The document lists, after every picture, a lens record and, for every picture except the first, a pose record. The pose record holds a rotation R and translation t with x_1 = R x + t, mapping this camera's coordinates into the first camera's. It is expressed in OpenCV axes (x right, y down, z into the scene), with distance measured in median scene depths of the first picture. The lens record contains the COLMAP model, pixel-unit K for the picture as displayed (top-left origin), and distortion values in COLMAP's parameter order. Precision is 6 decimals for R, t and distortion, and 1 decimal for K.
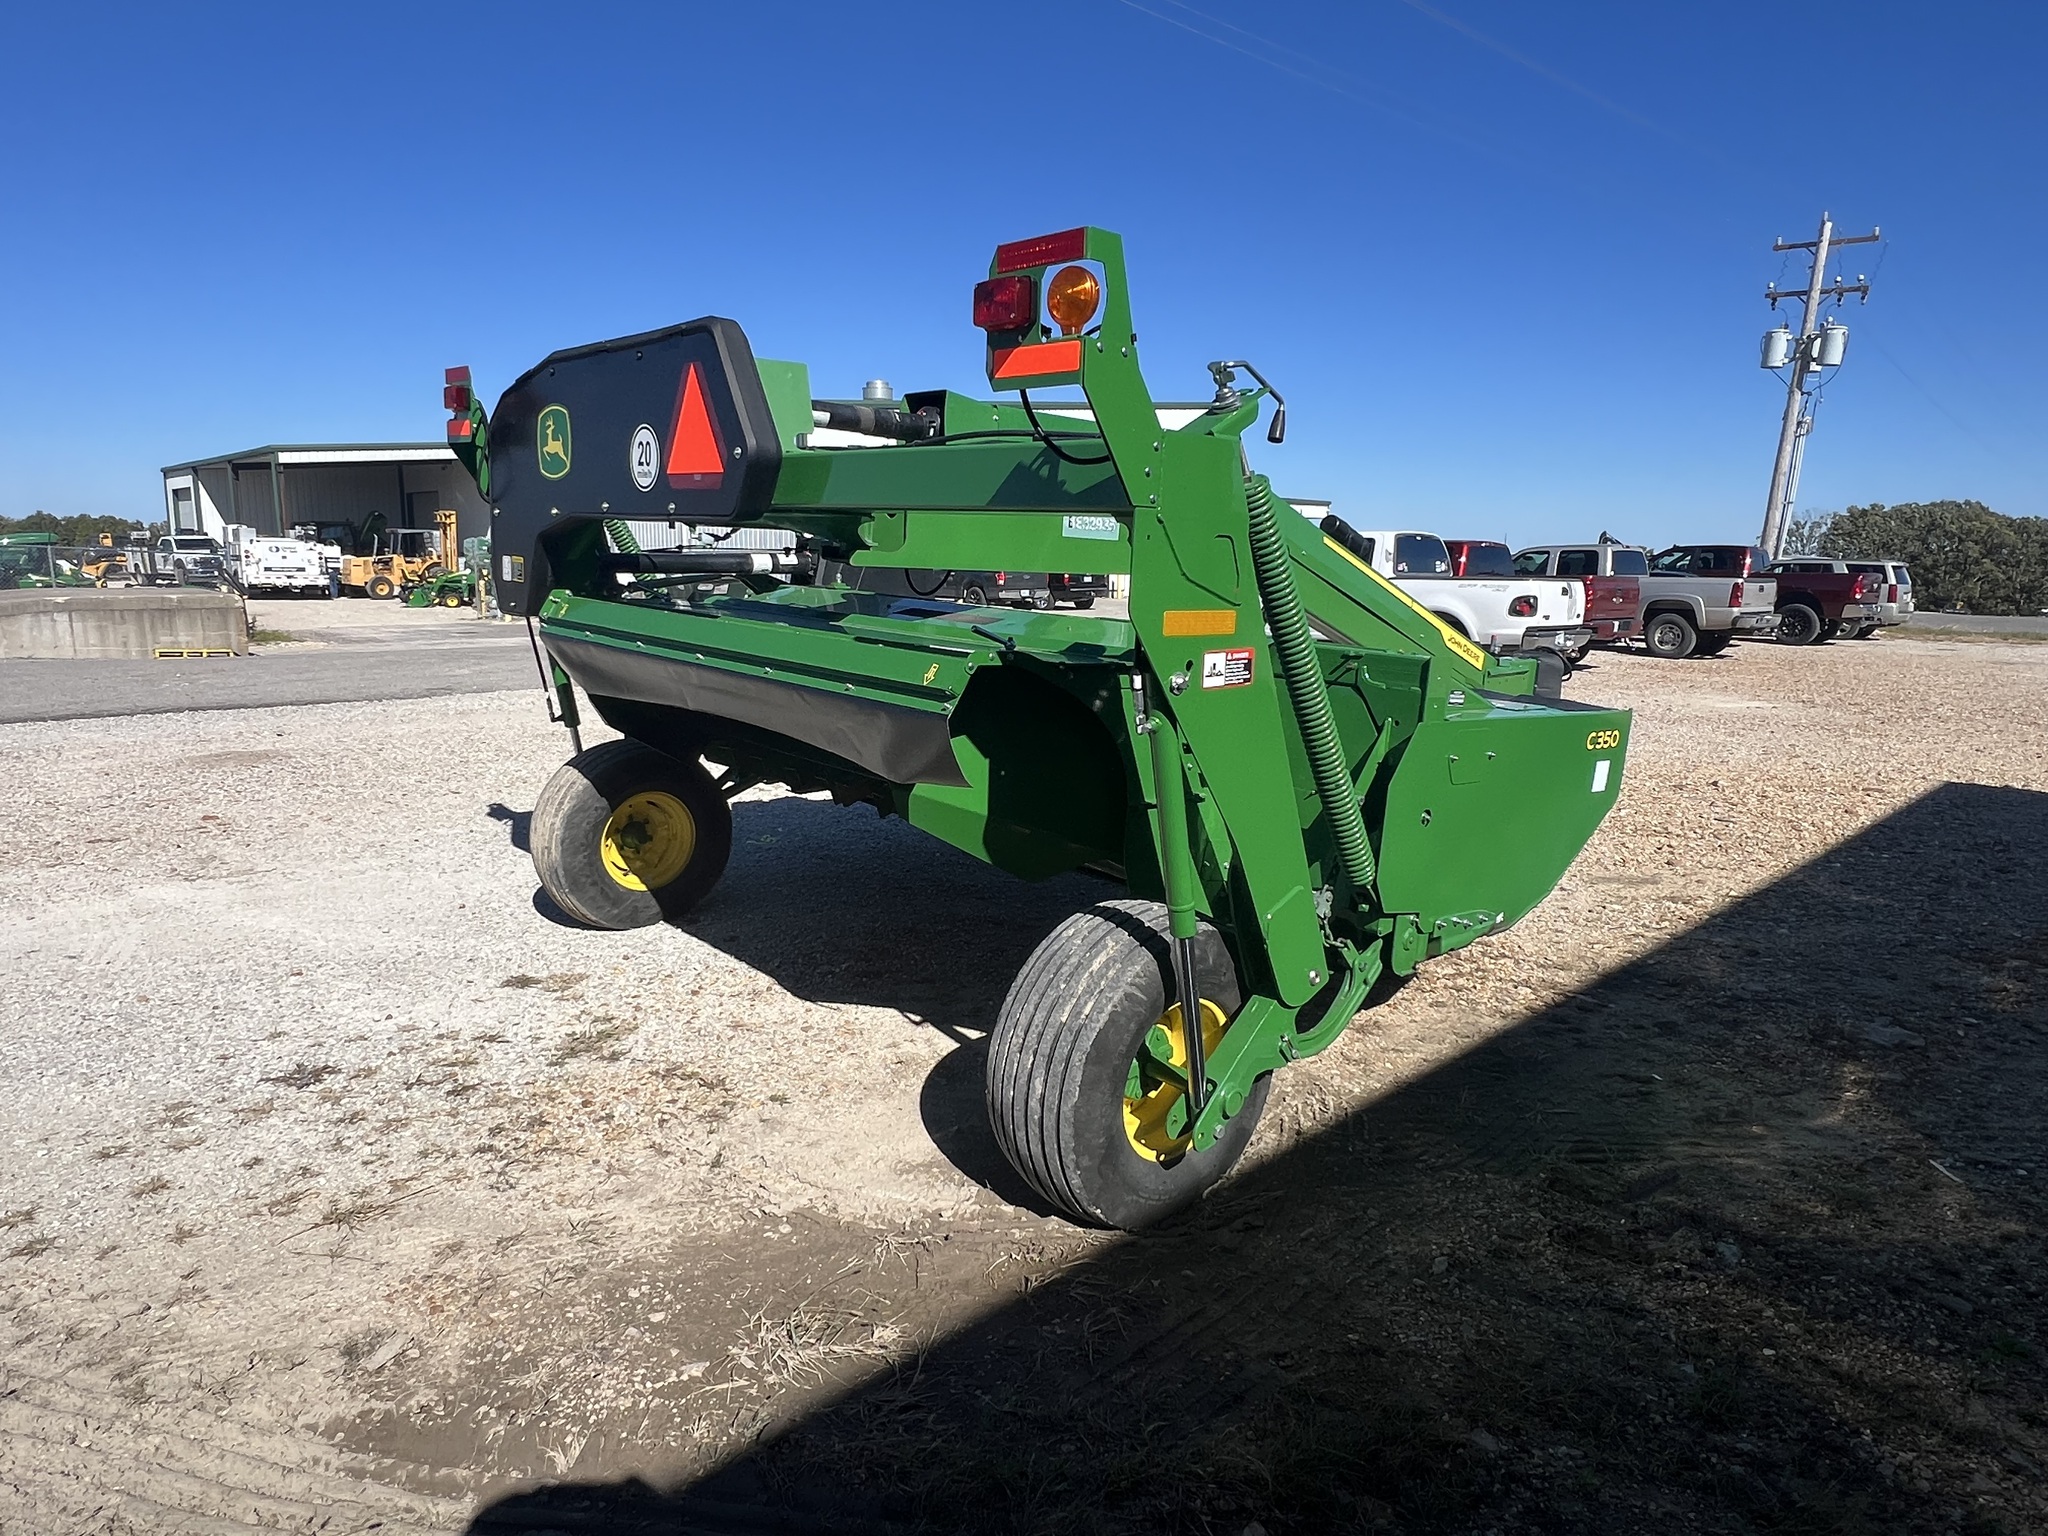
lens RADIAL K [[1227.9, 0, 1028.7], [0, 1227.9, 772.1], [0, 0, 1]] dist [0.000887, -0.002345]
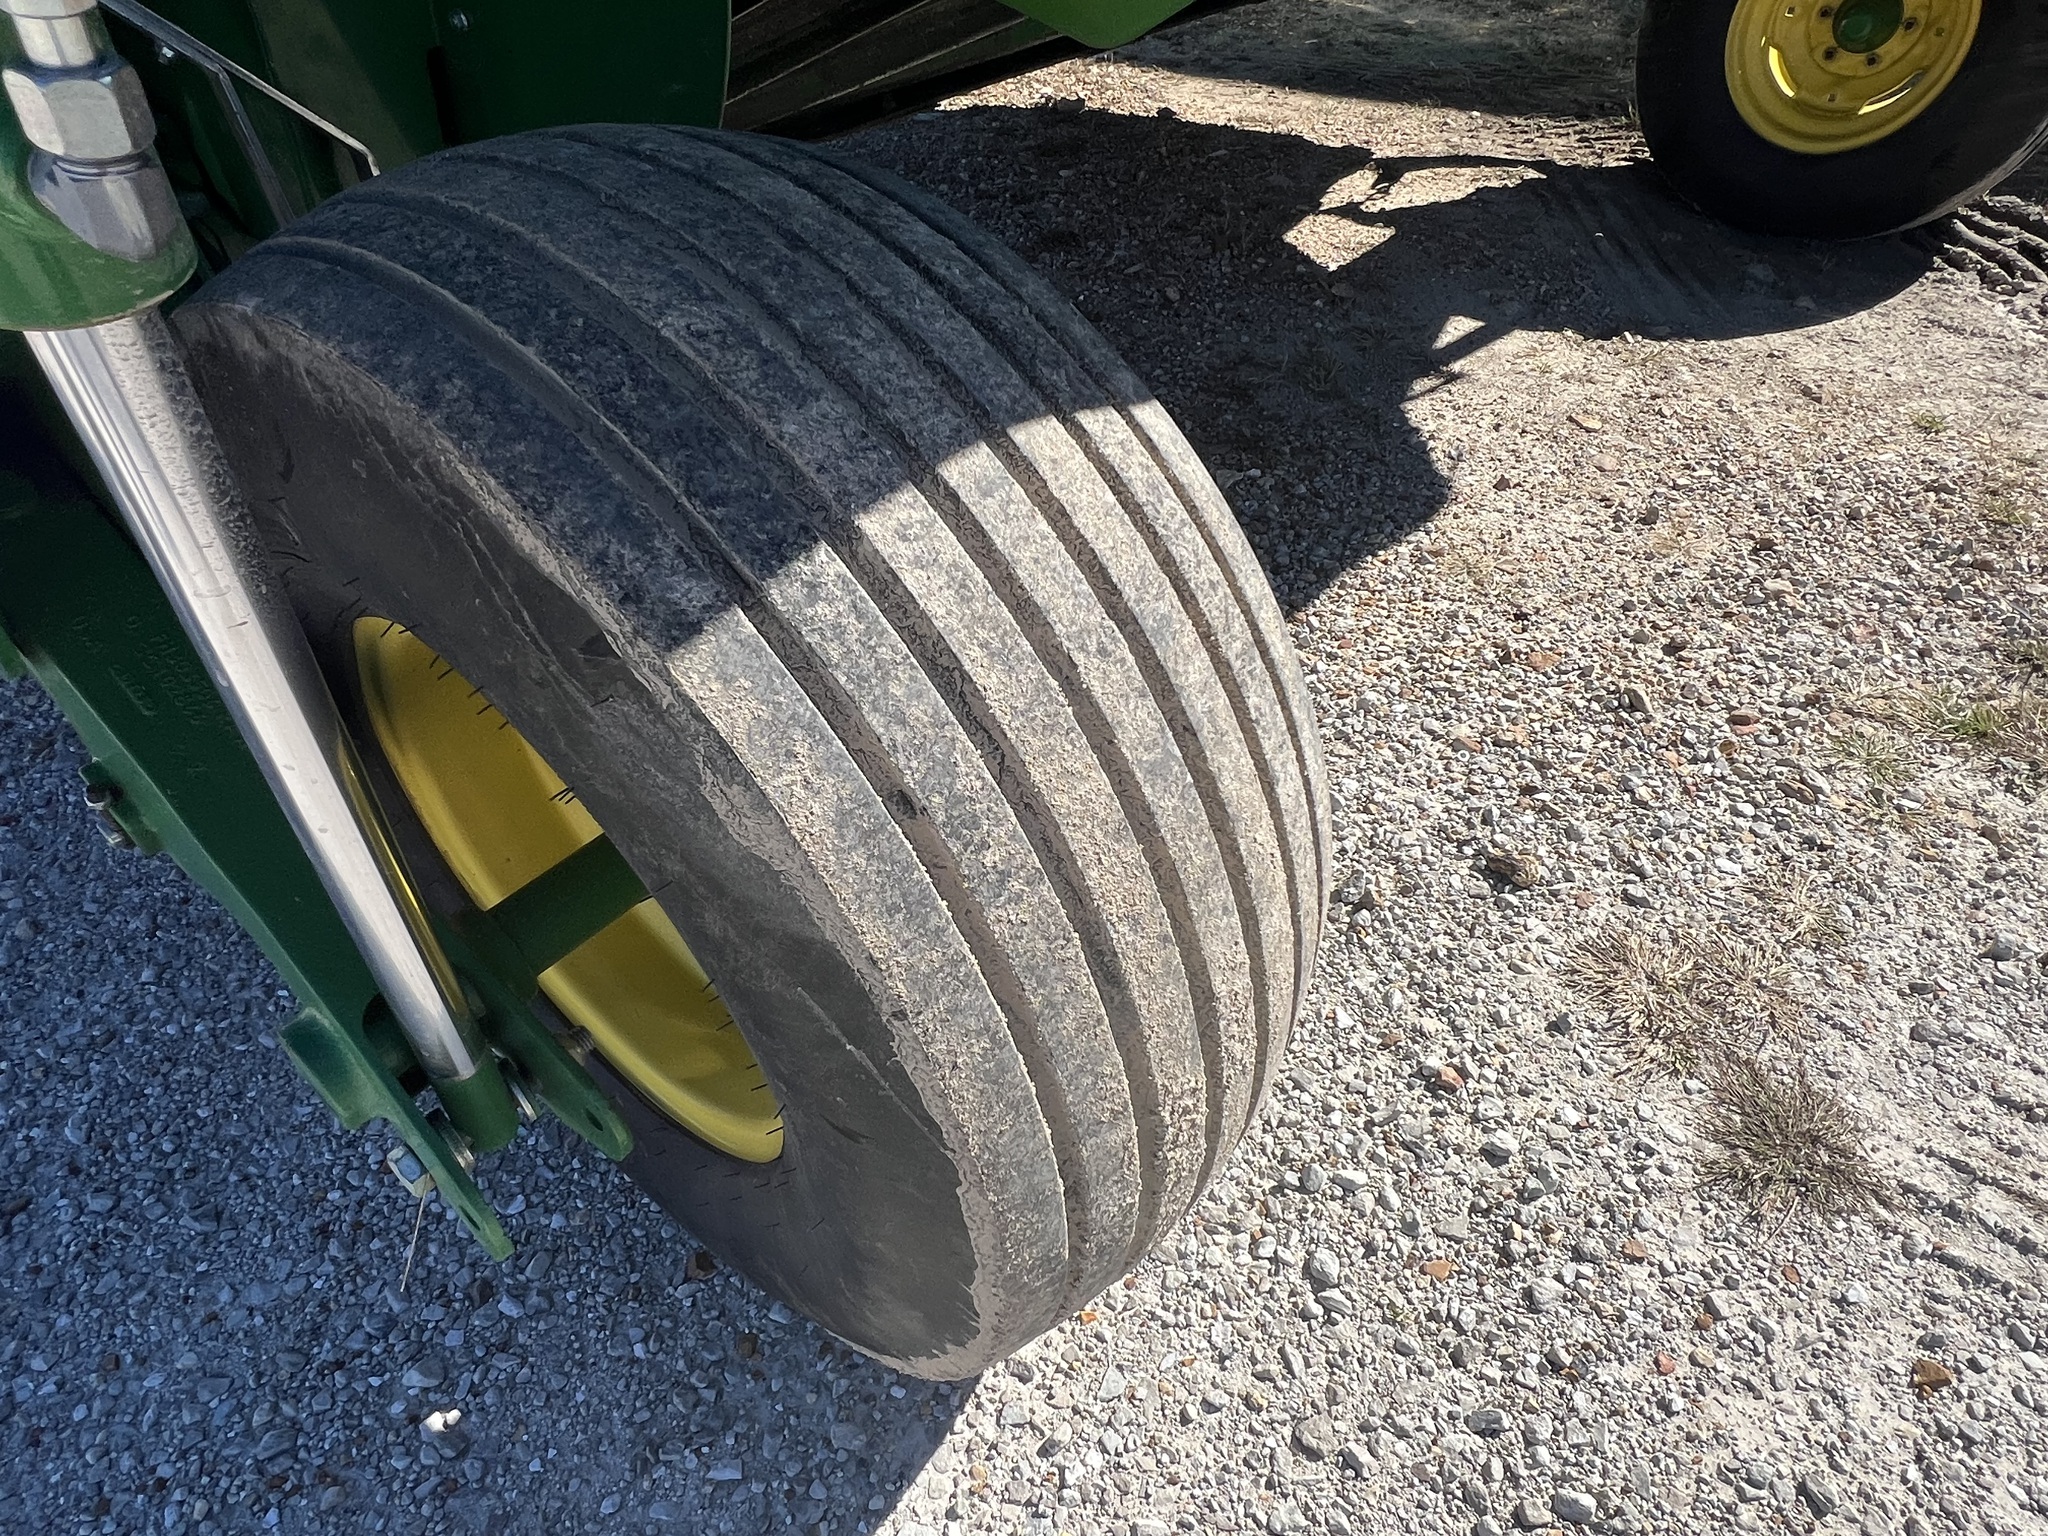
lens RADIAL K [[1227.9, 0, 1001.3], [0, 1227.9, 797.8], [0, 0, 1]] dist [0.000887, -0.002345]
pose [[-0.106716, -0.677774, 0.727485, -0.603868], [0.249755, 0.689931, 0.679424, -0.070722], [-0.962410, 0.254199, 0.095651, 1.277557]]
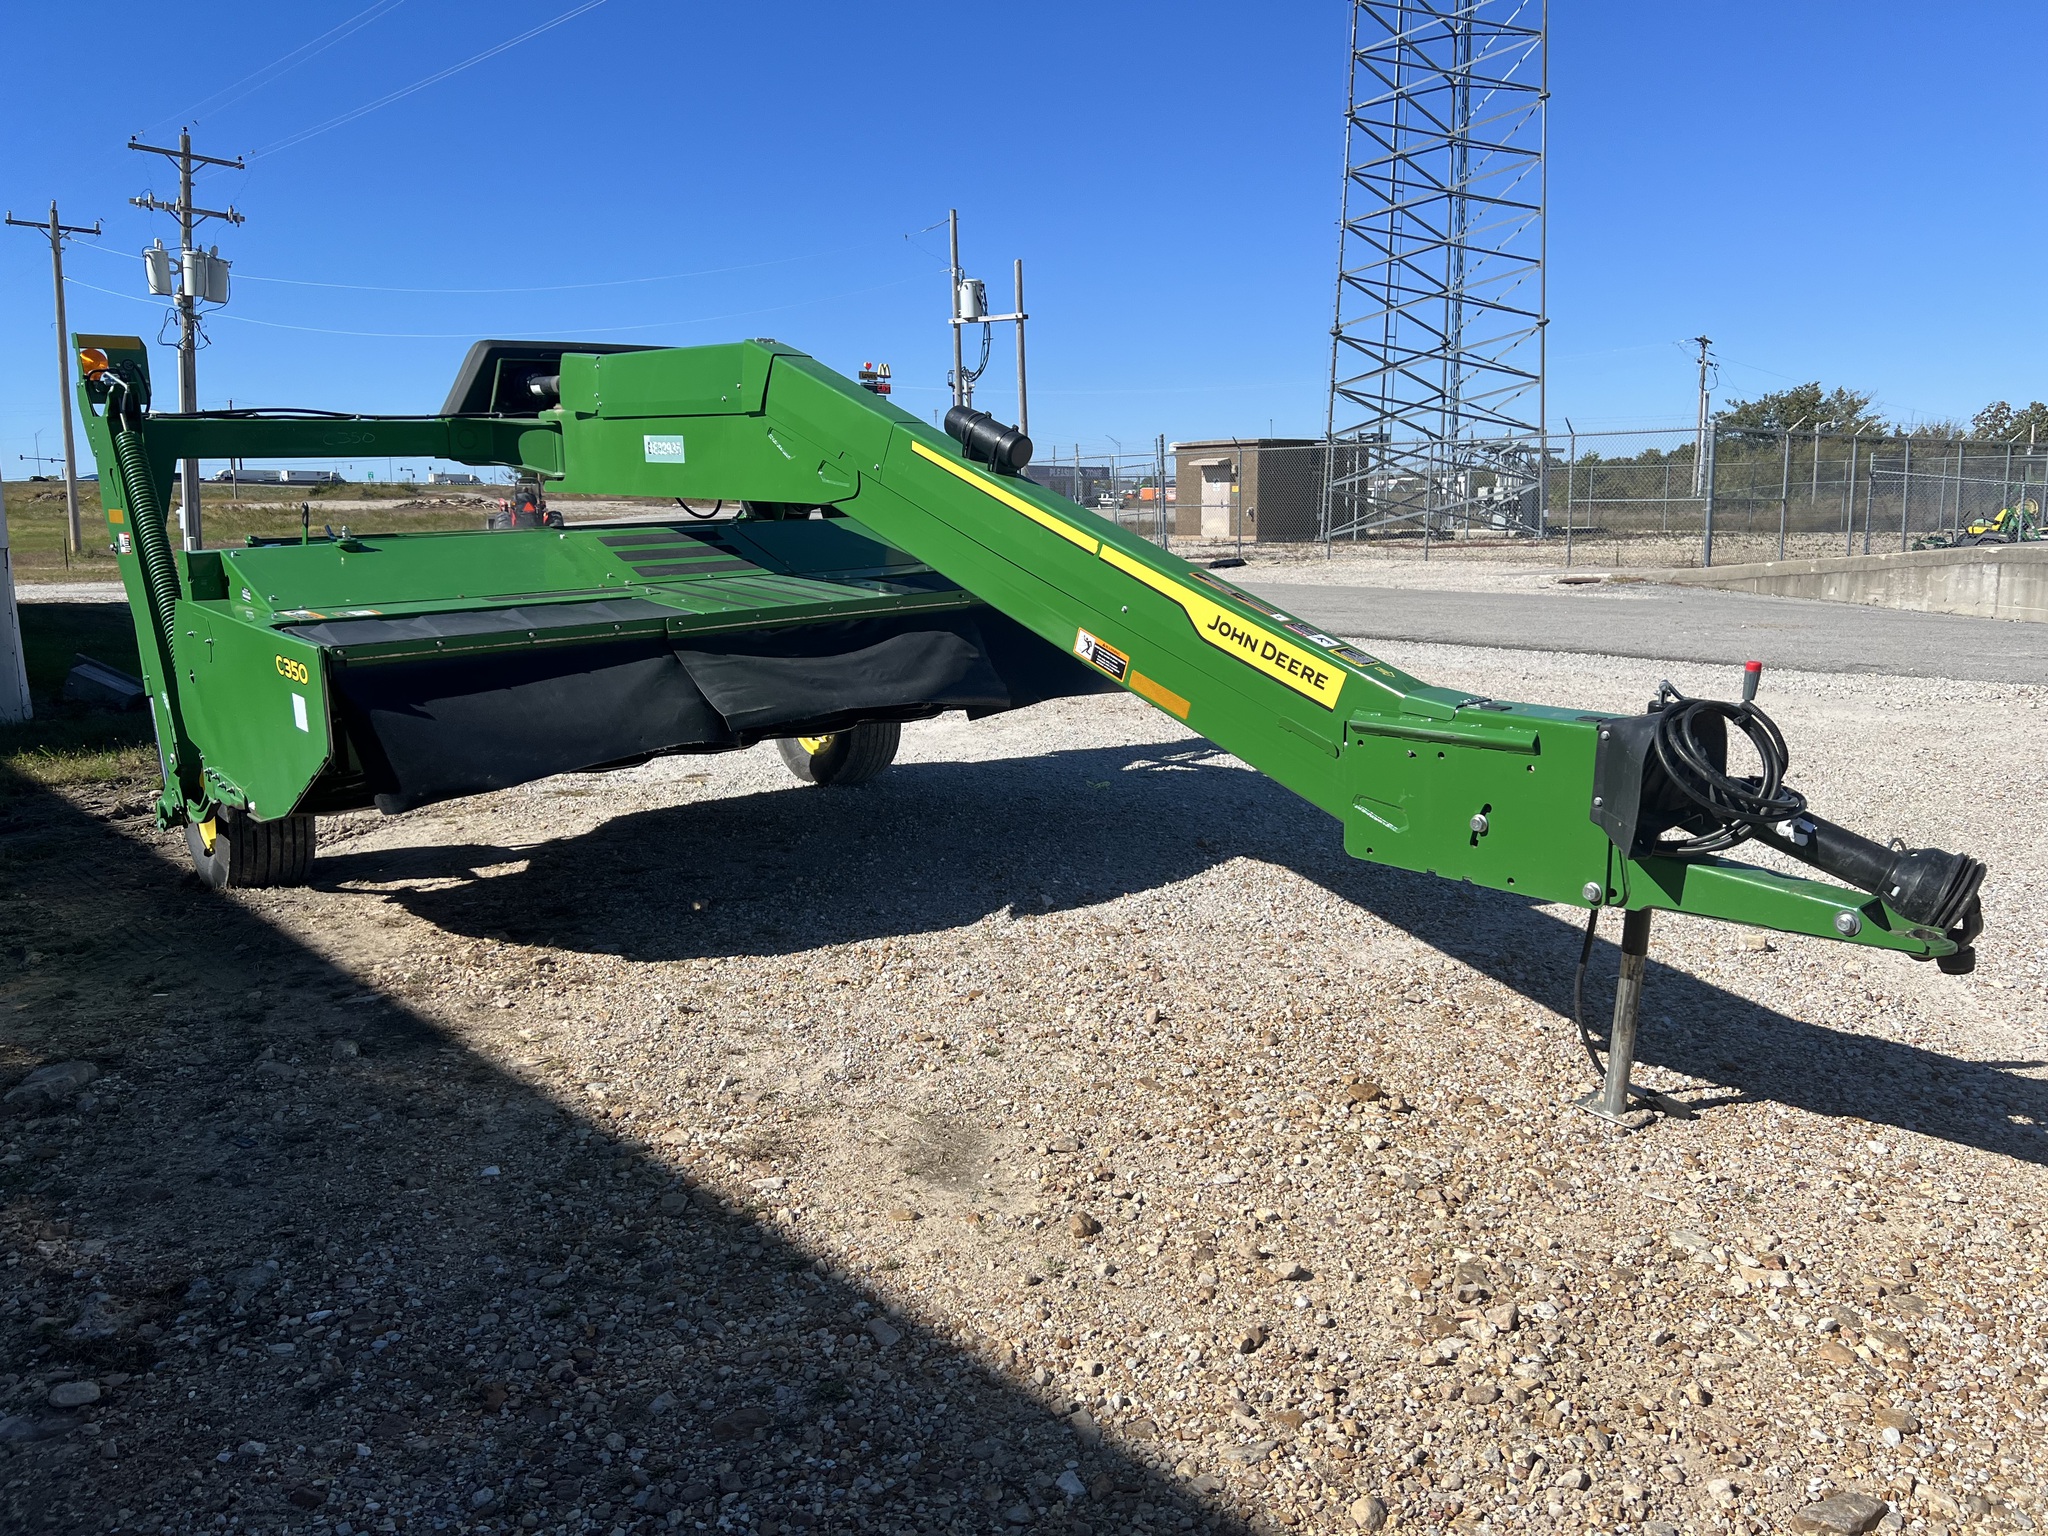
lens RADIAL K [[1534.8, 0, 1030.5], [0, 1534.8, 760.6], [0, 0, 1]] dist [0.053200, -0.053520]
pose [[-0.022953, 0.153474, -0.987886, 1.659470], [-0.167659, 0.973561, 0.155144, -0.239544], [0.985578, 0.169189, 0.003385, 1.614595]]
